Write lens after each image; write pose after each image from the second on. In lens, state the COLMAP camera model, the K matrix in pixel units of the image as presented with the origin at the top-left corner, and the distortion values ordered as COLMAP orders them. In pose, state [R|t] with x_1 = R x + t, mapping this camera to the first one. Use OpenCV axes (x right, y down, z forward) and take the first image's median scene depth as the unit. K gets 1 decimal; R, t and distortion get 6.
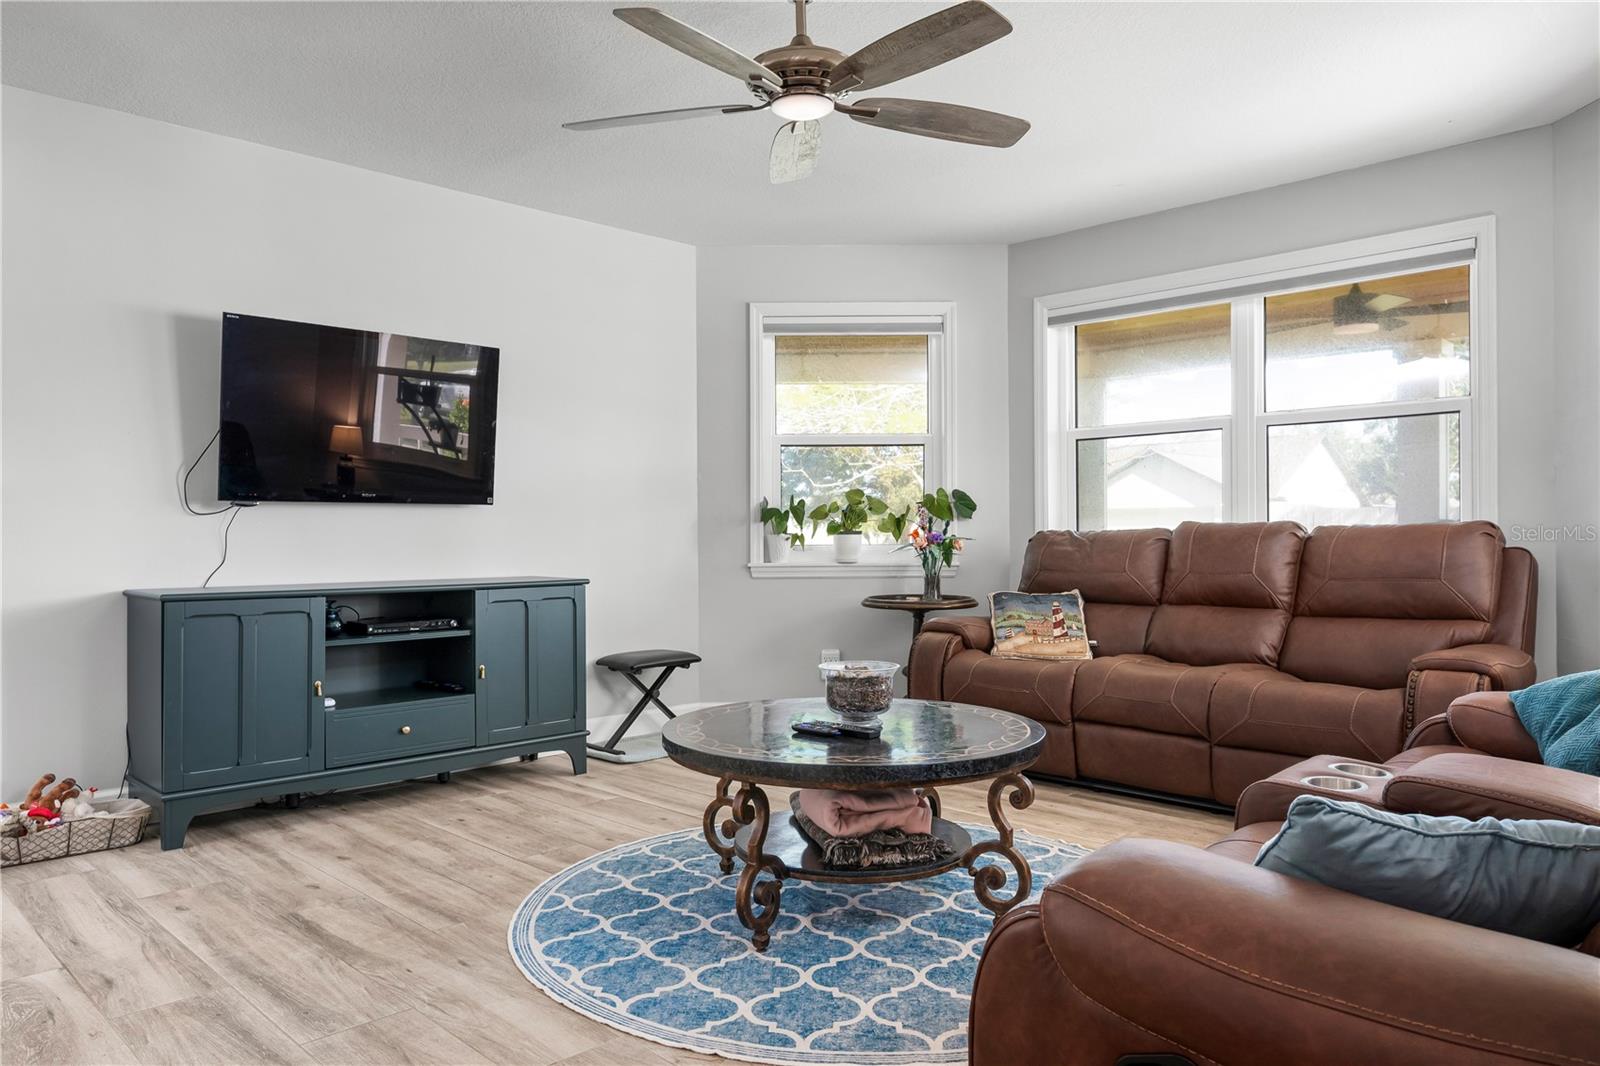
lens RADIAL K [[1096.6, 0, 811.0], [0, 1096.6, 530.7], [0, 0, 1]] dist [-0.006783, 0.002239]
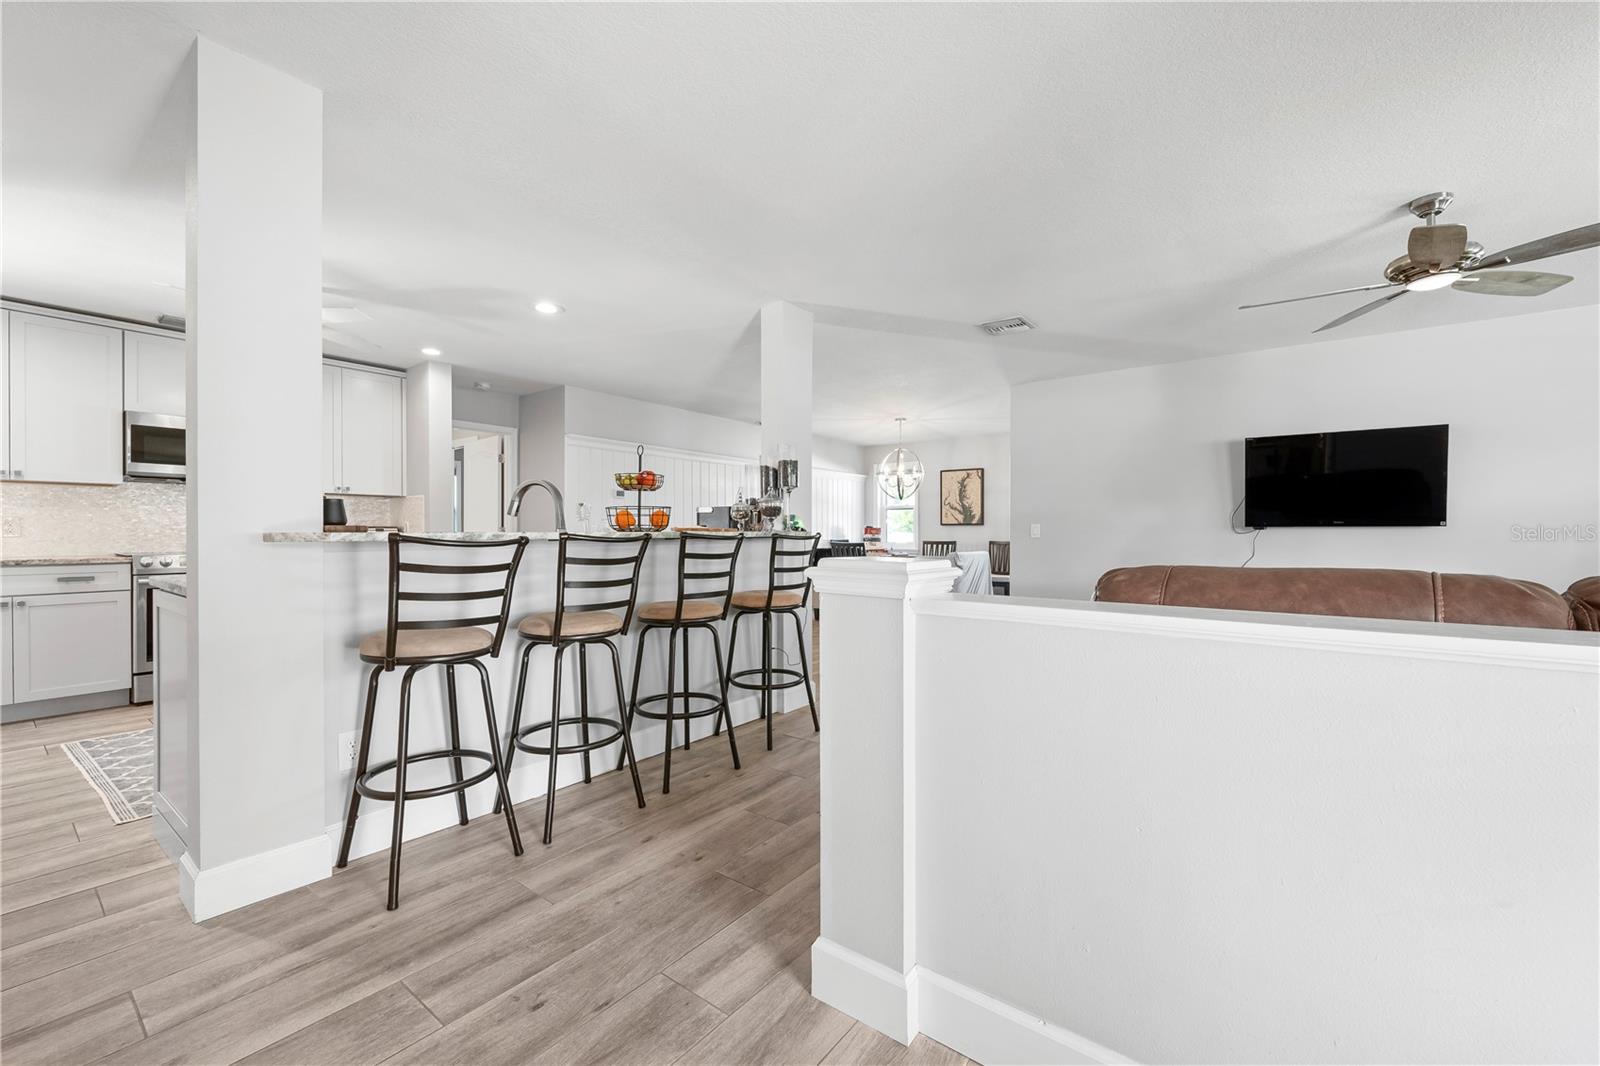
lens RADIAL K [[648.7, 0, 800.0], [0, 648.7, 533.0], [0, 0, 1]] dist [-0.000048, 0.000069]
pose [[0.126735, 0.004955, -0.991924, 0.850663], [-0.000473, 0.999988, 0.004935, -0.030370], [0.991936, -0.000156, 0.126736, -0.024788]]
